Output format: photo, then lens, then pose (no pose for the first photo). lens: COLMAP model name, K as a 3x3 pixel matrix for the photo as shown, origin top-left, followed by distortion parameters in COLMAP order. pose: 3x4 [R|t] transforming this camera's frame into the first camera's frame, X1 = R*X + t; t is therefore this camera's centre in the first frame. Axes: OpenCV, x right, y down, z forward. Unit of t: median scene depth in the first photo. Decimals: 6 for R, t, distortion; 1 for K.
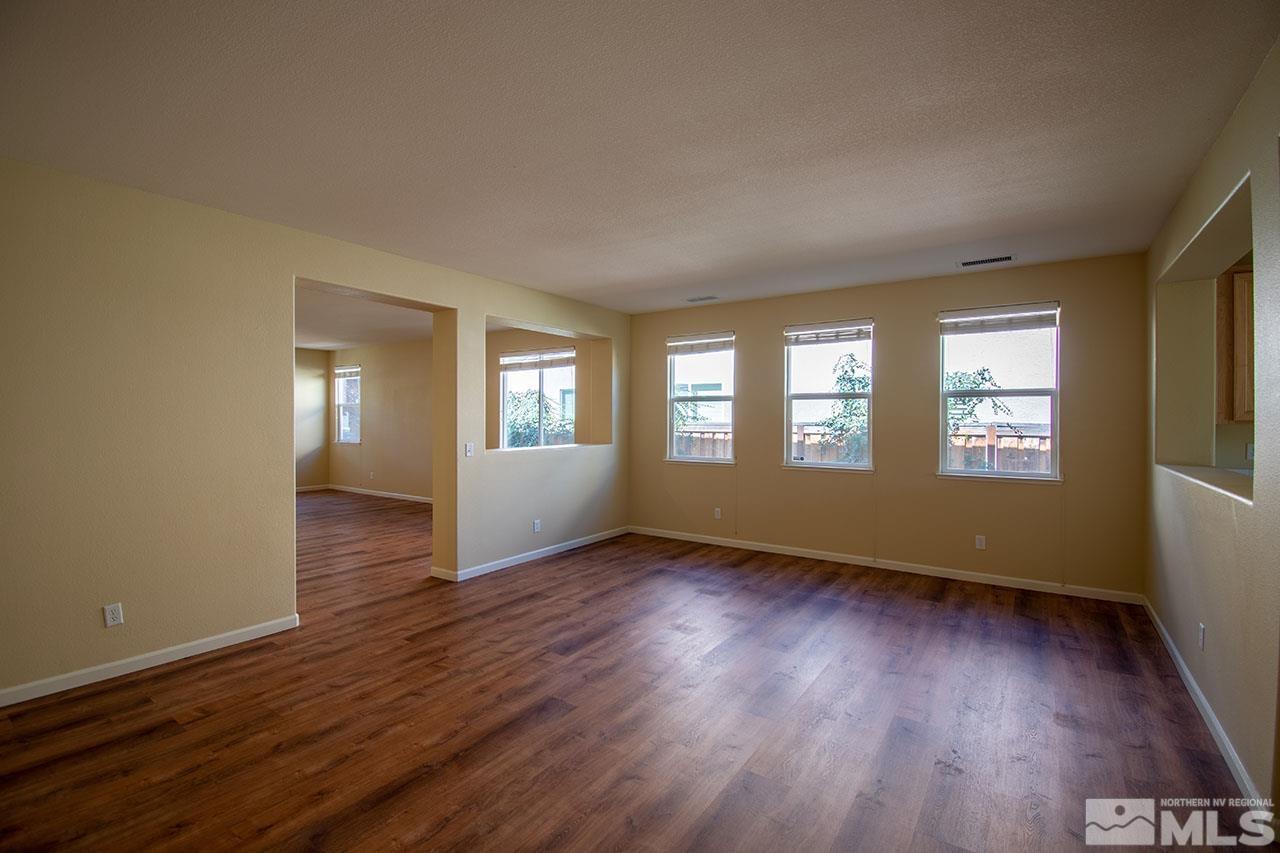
lens RADIAL K [[570.4, 0, 640.0], [0, 570.4, 422.8], [0, 0, 1]] dist [0.004491, -0.002465]
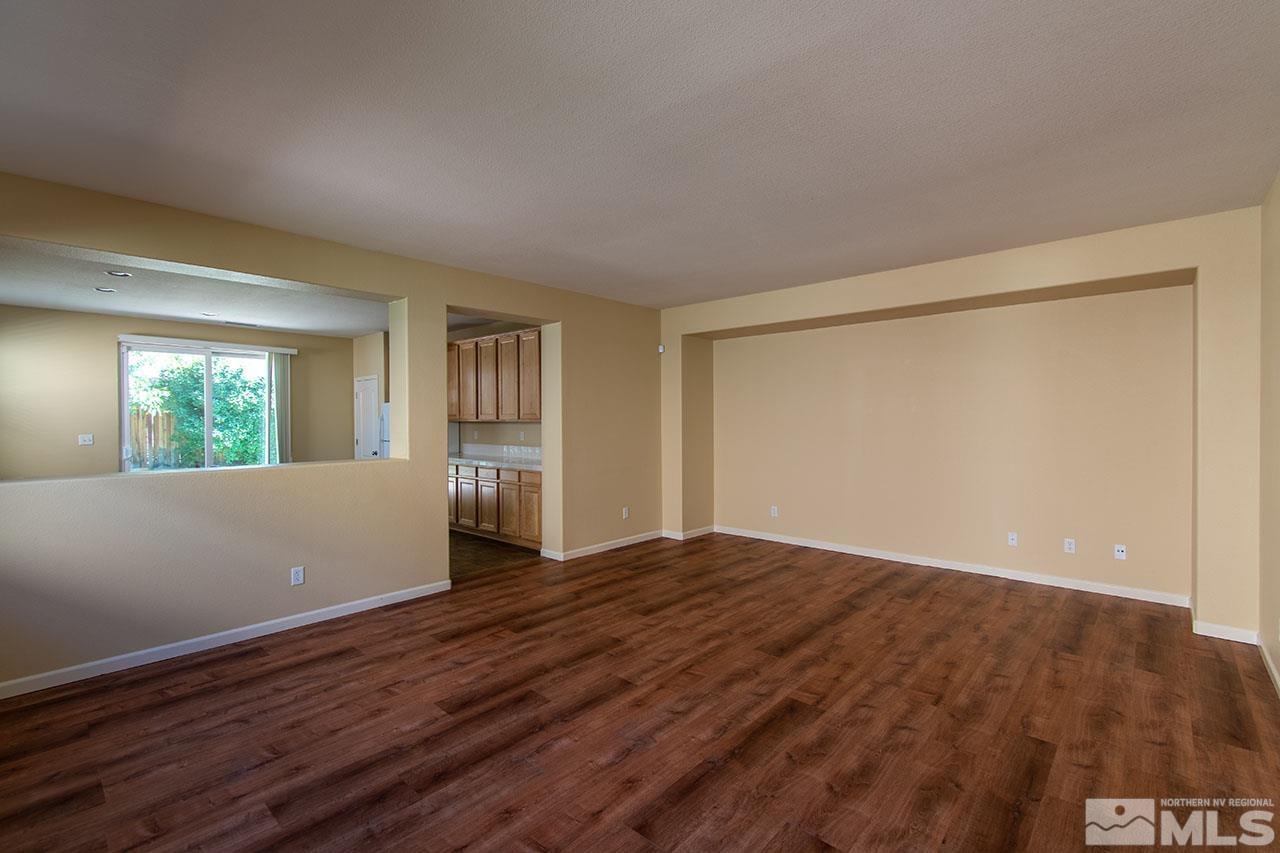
lens RADIAL K [[570.4, 0, 640.1], [0, 570.4, 421.6], [0, 0, 1]] dist [0.004491, -0.002465]
pose [[-0.990902, 0.002851, 0.134553, -0.023264], [0.004685, 0.999900, 0.013310, -0.013969], [-0.134502, 0.013820, -0.990817, 1.693802]]
